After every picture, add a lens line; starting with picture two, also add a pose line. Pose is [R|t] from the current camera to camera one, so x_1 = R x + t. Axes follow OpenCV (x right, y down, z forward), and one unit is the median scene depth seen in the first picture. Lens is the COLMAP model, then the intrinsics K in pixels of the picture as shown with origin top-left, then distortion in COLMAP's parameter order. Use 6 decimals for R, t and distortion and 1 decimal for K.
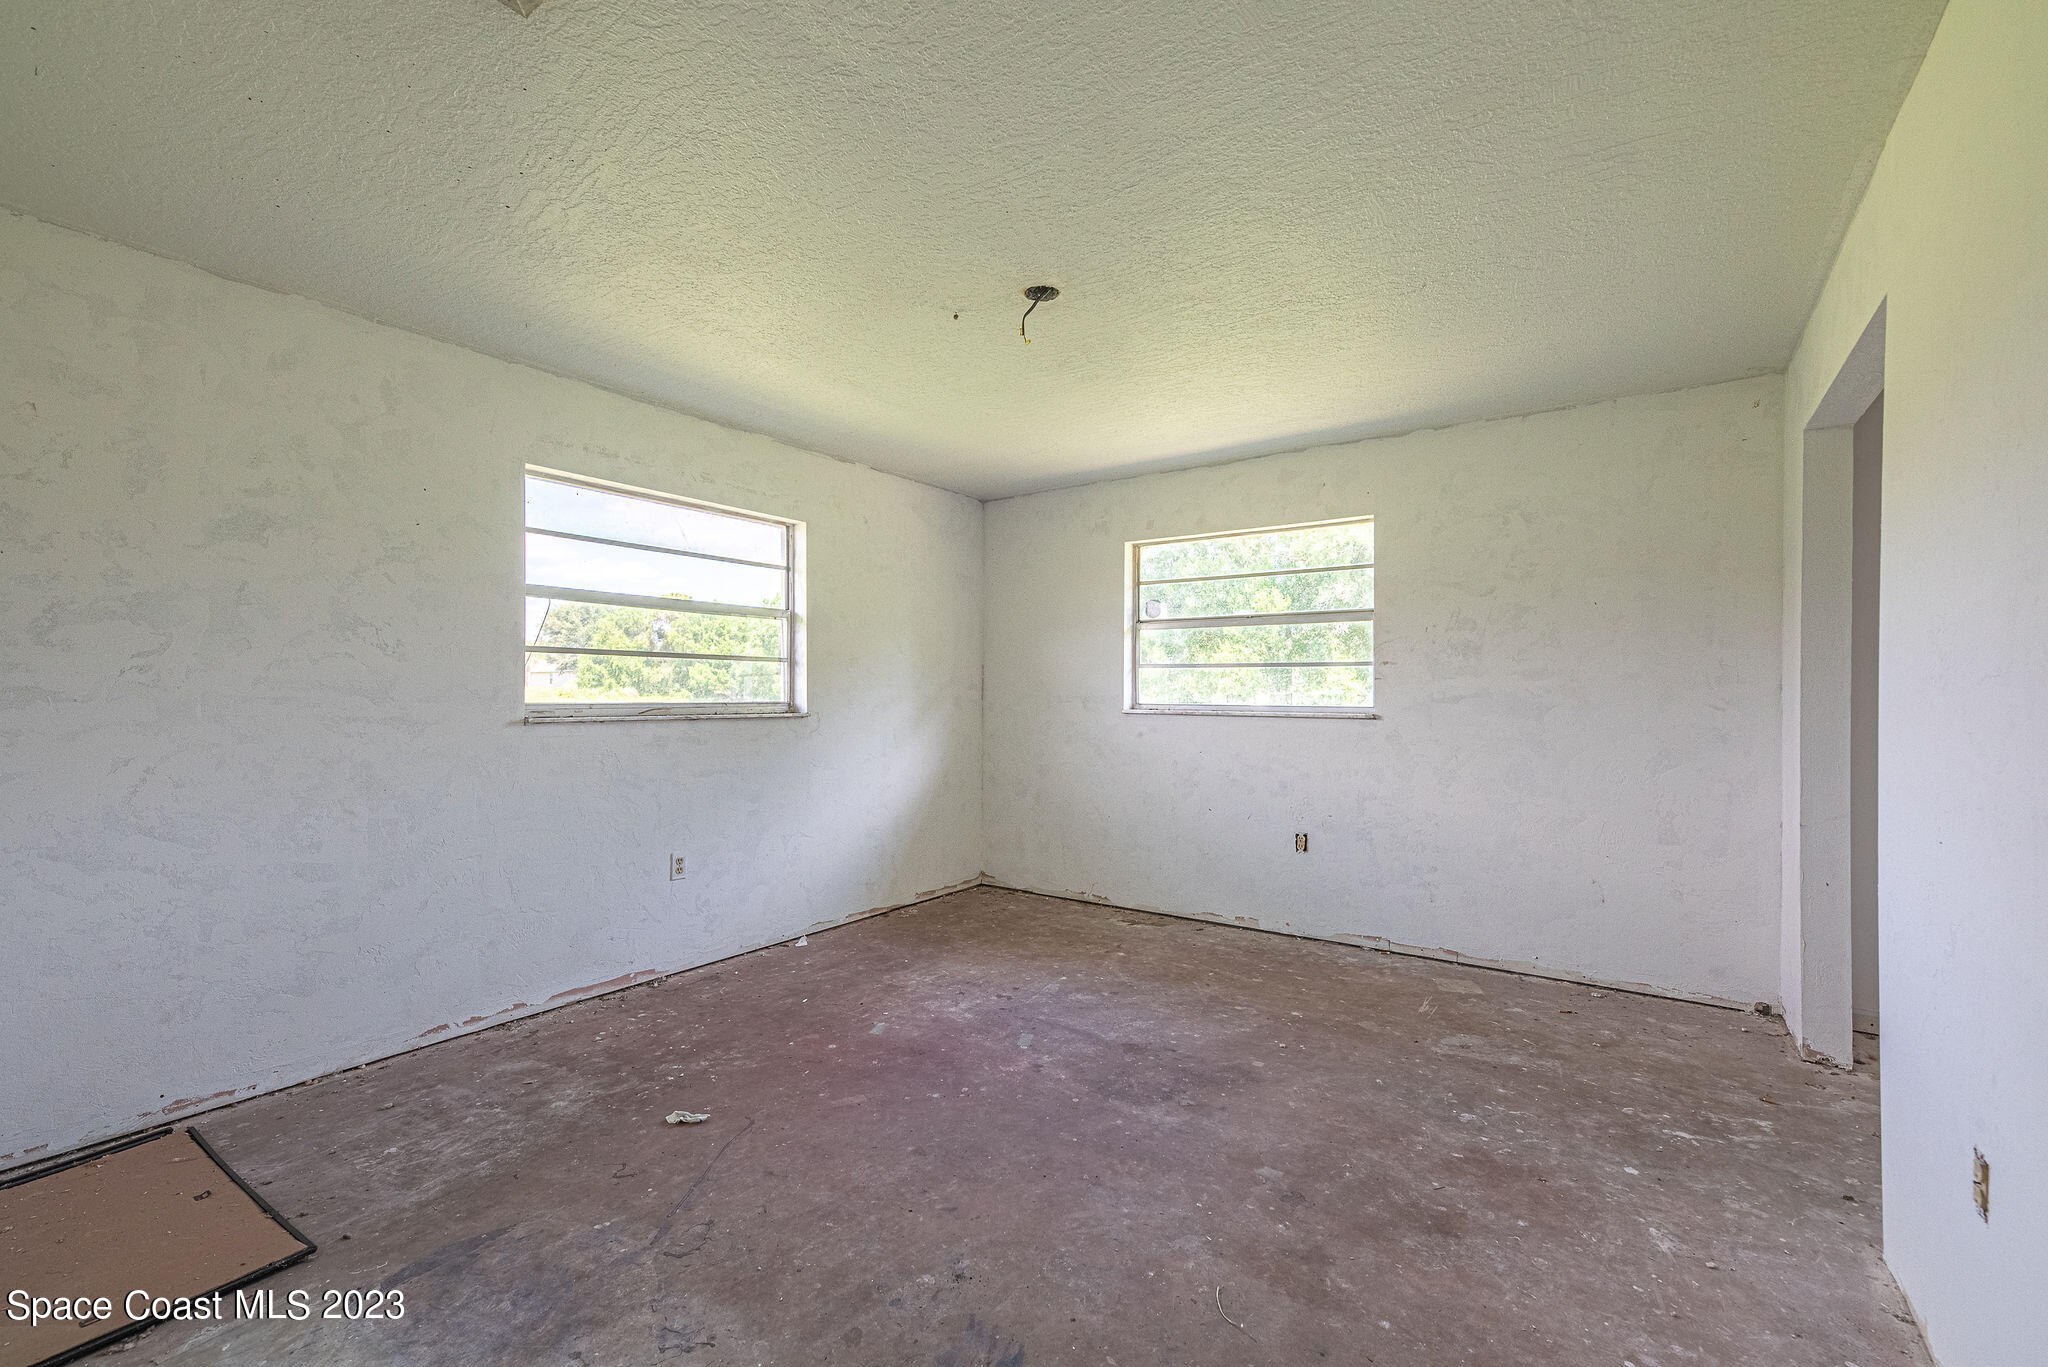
lens RADIAL K [[895.0, 0, 1023.2], [0, 895.0, 691.7], [0, 0, 1]] dist [0.004410, -0.003260]
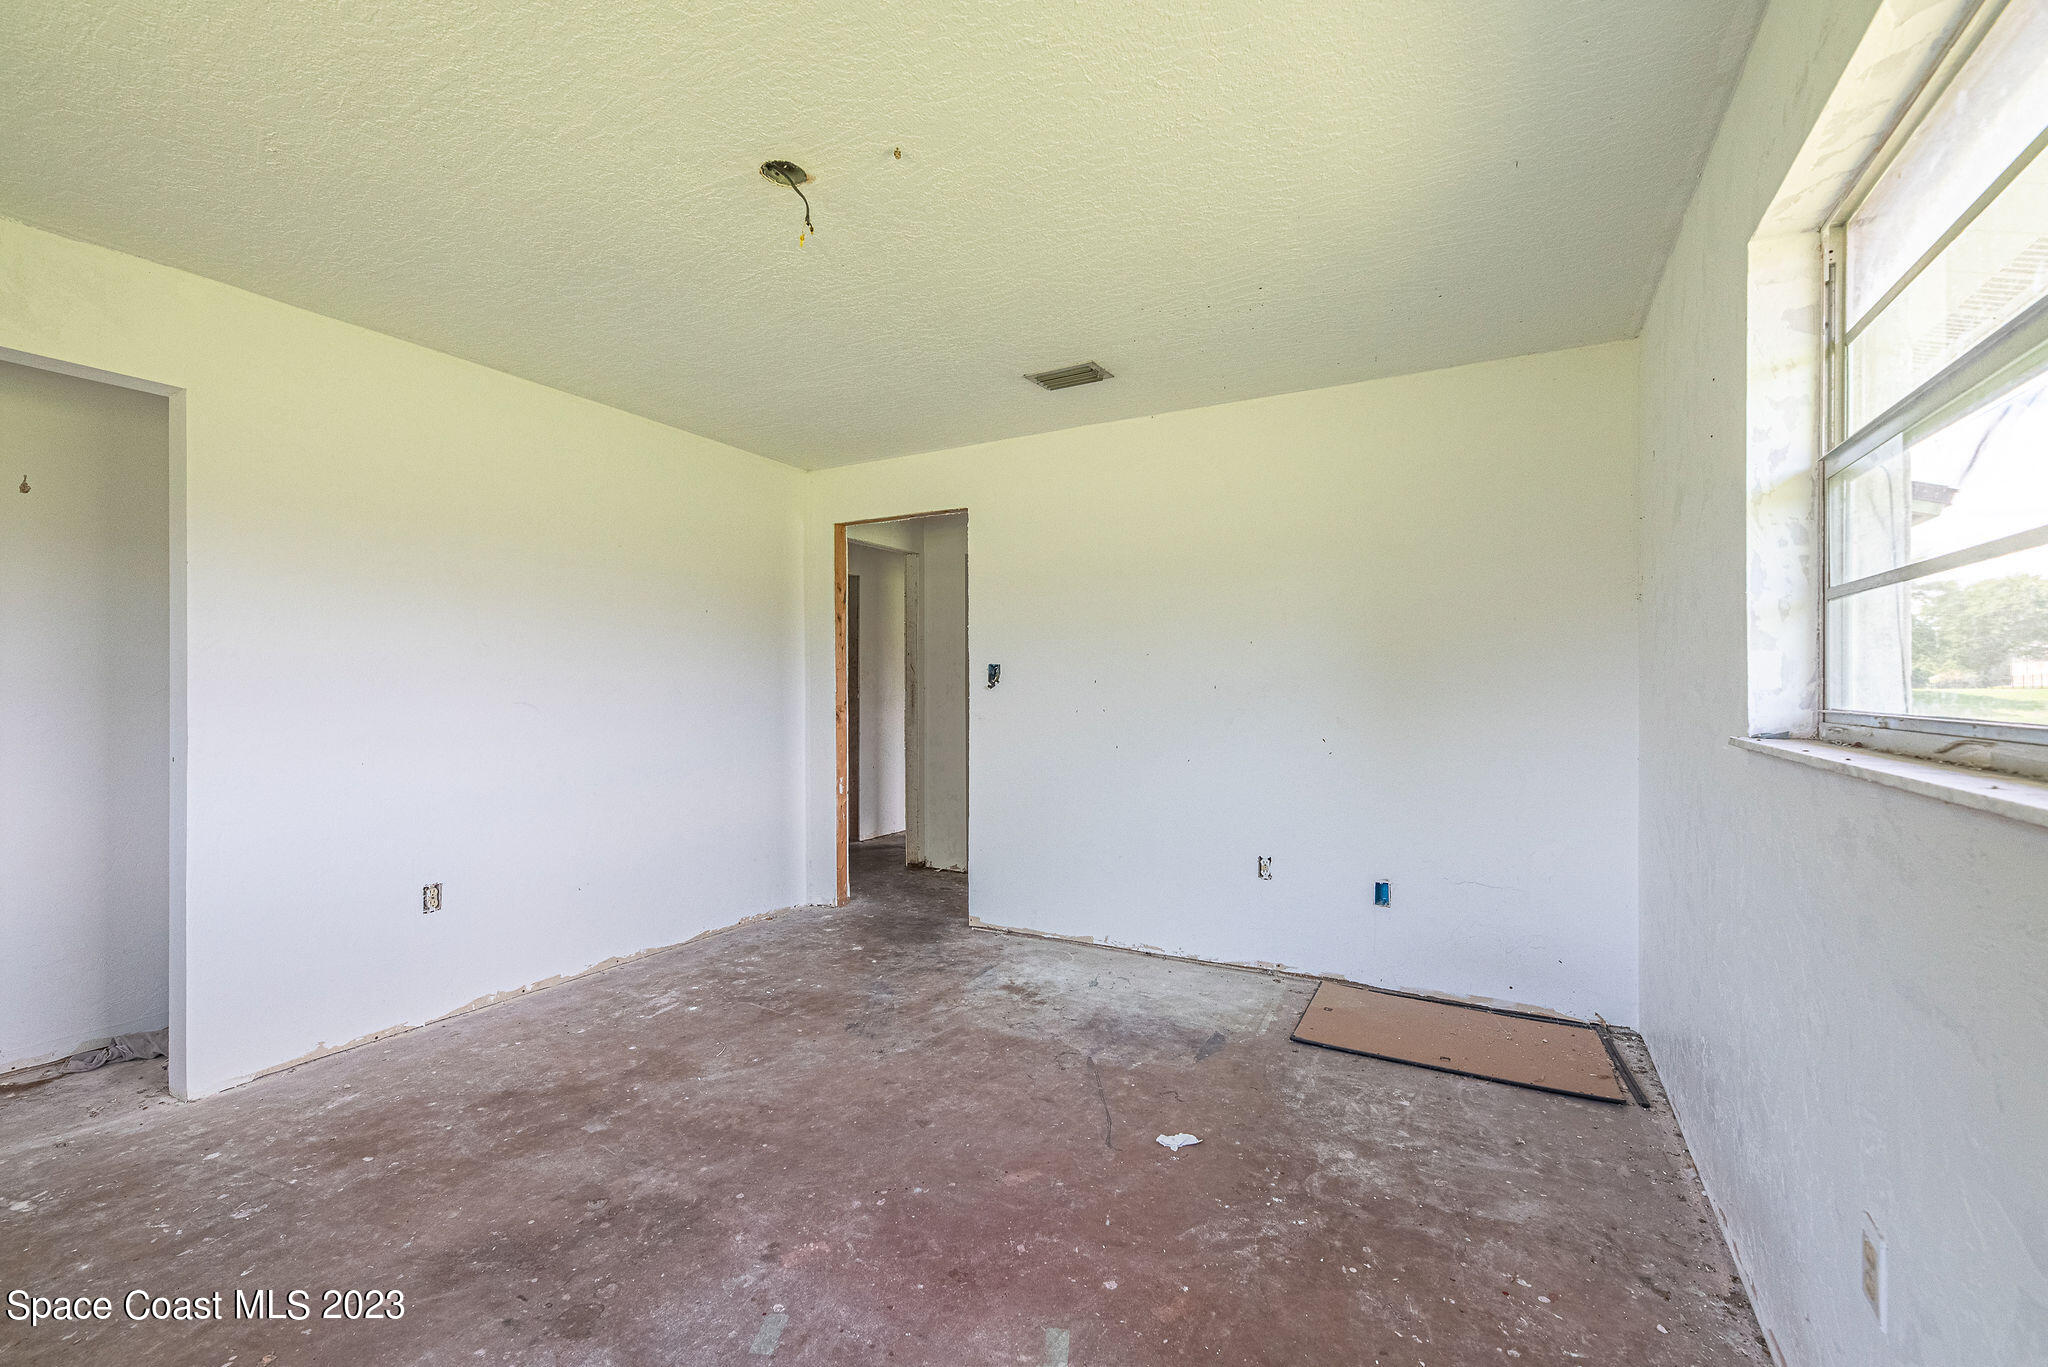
lens RADIAL K [[895.0, 0, 1024.5], [0, 895.0, 692.0], [0, 0, 1]] dist [0.004410, -0.003260]
pose [[-0.993914, -0.002708, -0.110124, -0.108124], [-0.002909, 0.999994, 0.001666, 0.004776], [0.110119, 0.001977, -0.993916, 1.892021]]
